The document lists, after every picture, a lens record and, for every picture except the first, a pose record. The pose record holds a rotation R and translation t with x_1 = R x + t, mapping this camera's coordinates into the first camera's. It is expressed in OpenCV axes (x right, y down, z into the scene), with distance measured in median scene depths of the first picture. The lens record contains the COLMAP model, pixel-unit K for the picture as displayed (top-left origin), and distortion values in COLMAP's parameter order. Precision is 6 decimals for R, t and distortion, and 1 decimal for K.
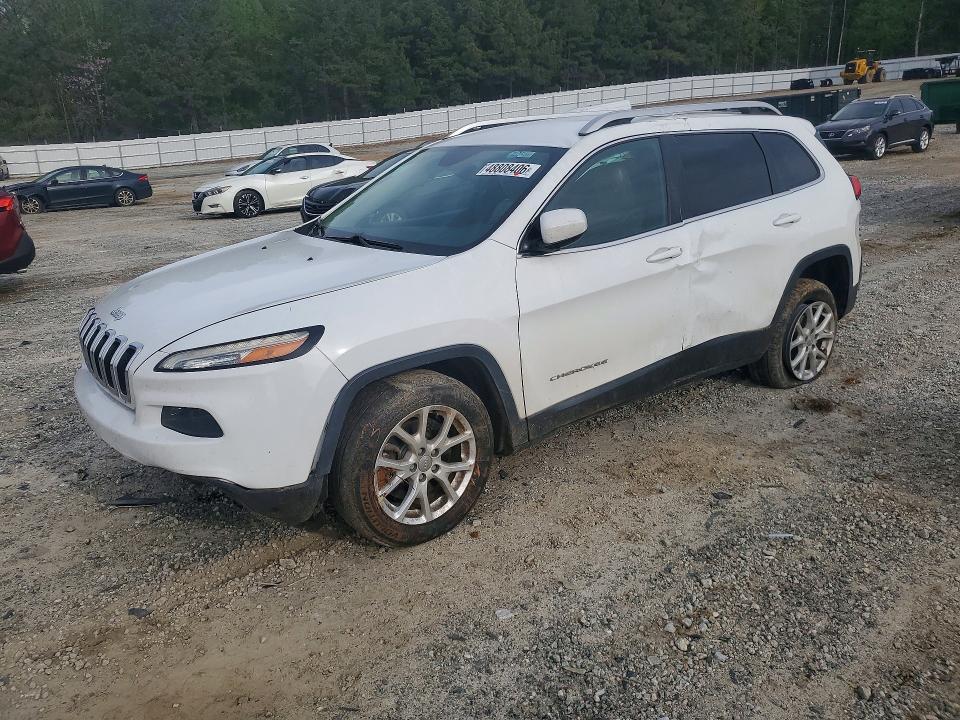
lens RADIAL K [[808.6, 0, 480.0], [0, 808.6, 360.0], [0, 0, 1]] dist [0.045320, -0.001417]
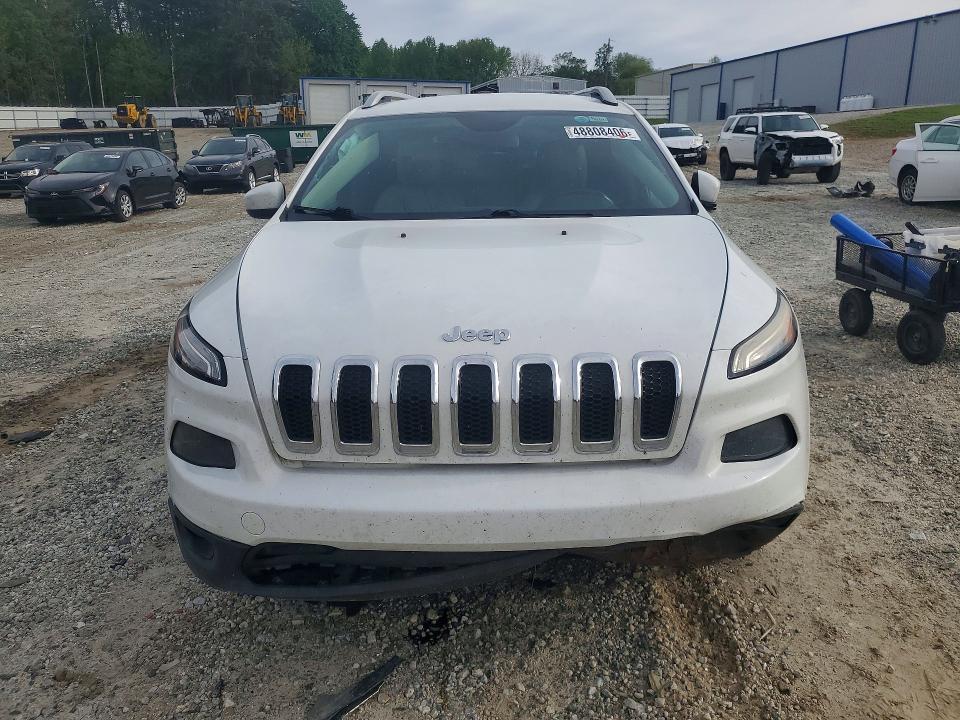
lens RADIAL K [[808.6, 0, 480.0], [0, 808.6, 360.0], [0, 0, 1]] dist [0.045320, -0.001417]
pose [[0.598933, -0.168277, 0.782919, -0.121227], [0.217000, 0.975197, 0.043600, -0.007773], [-0.770837, 0.143780, 0.620594, 0.084080]]
